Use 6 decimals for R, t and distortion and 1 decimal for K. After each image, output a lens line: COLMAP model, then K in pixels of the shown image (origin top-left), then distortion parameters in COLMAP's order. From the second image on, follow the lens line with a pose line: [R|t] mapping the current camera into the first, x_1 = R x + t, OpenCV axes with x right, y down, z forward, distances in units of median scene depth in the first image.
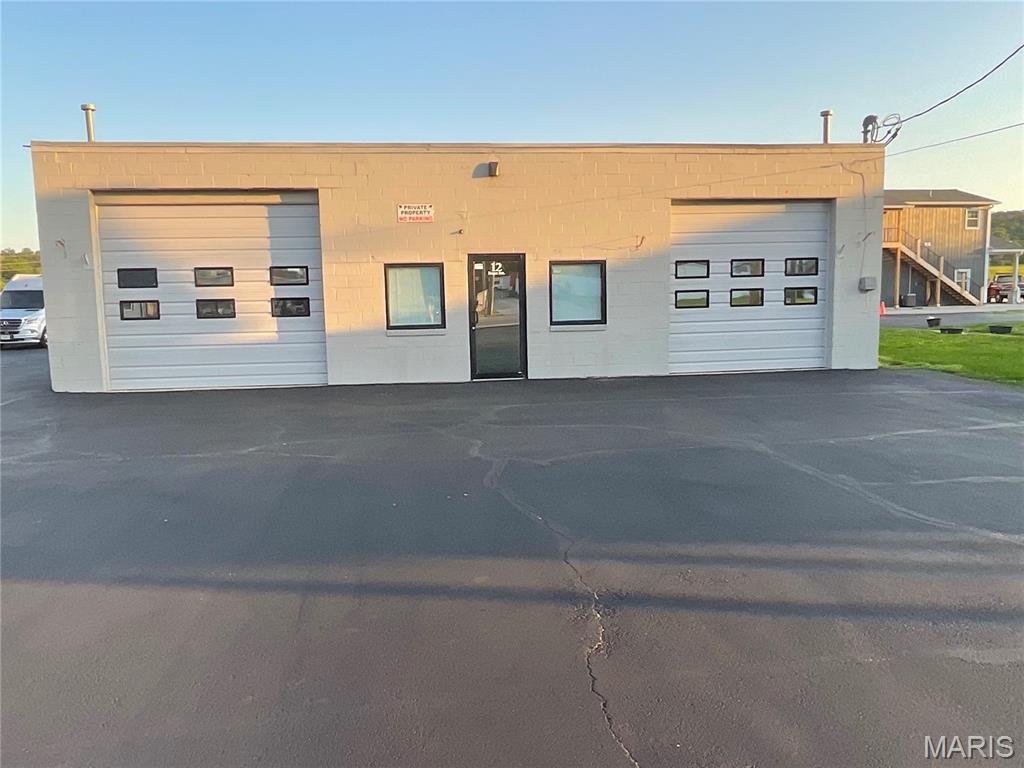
lens RADIAL K [[785.8, 0, 510.8], [0, 785.8, 381.4], [0, 0, 1]] dist [-0.002444, -0.007937]
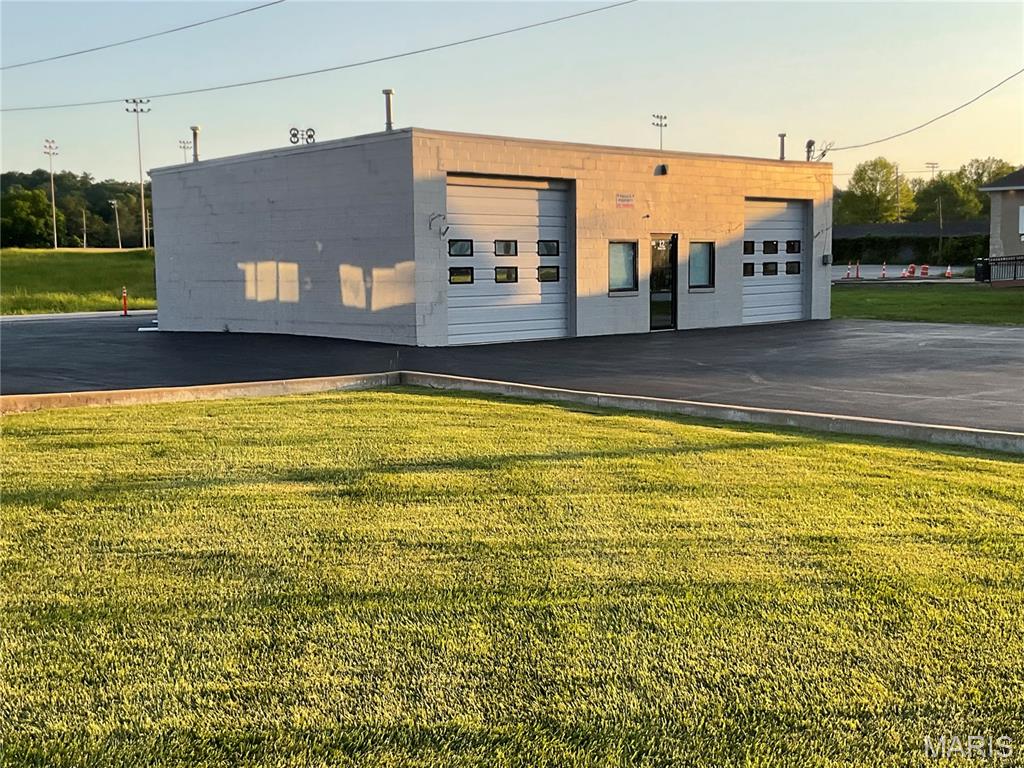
lens RADIAL K [[1295.2, 0, 512.0], [0, 1295.2, 384.0], [0, 0, 1]] dist [0.143017, -0.314501]
pose [[0.781671, -0.049103, 0.621755, -1.576483], [0.074989, 0.997063, -0.015534, 0.101946], [-0.619166, 0.058767, 0.783058, -0.525165]]
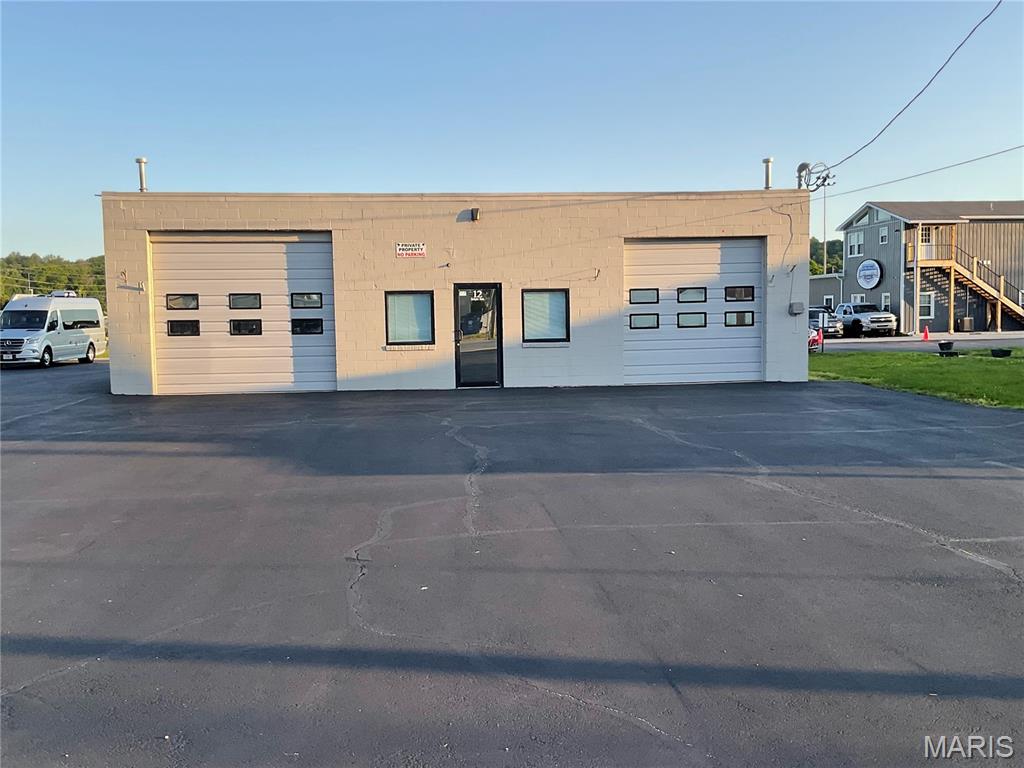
lens RADIAL K [[980.2, 0, 512.0], [0, 980.2, 384.0], [0, 0, 1]] dist [0.127869, -0.291928]
pose [[0.999598, 0.004927, -0.027929, 0.078090], [-0.006246, 0.998859, -0.047345, 0.063891], [0.027664, 0.047501, 0.998488, -0.502518]]
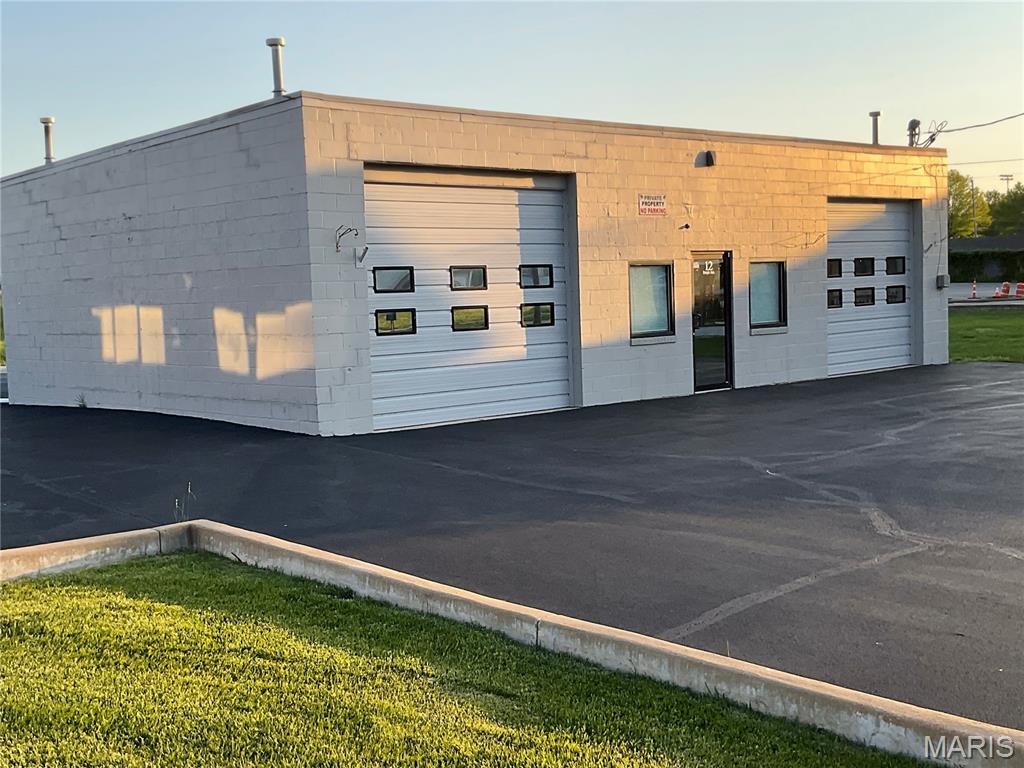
lens RADIAL K [[1295.2, 0, 512.0], [0, 1295.2, 384.0], [0, 0, 1]] dist [0.143017, -0.314501]
pose [[0.810514, -0.052520, 0.583360, -1.086396], [0.093180, 0.994850, -0.039896, 0.028021], [-0.578260, 0.086694, 0.811233, -0.068301]]
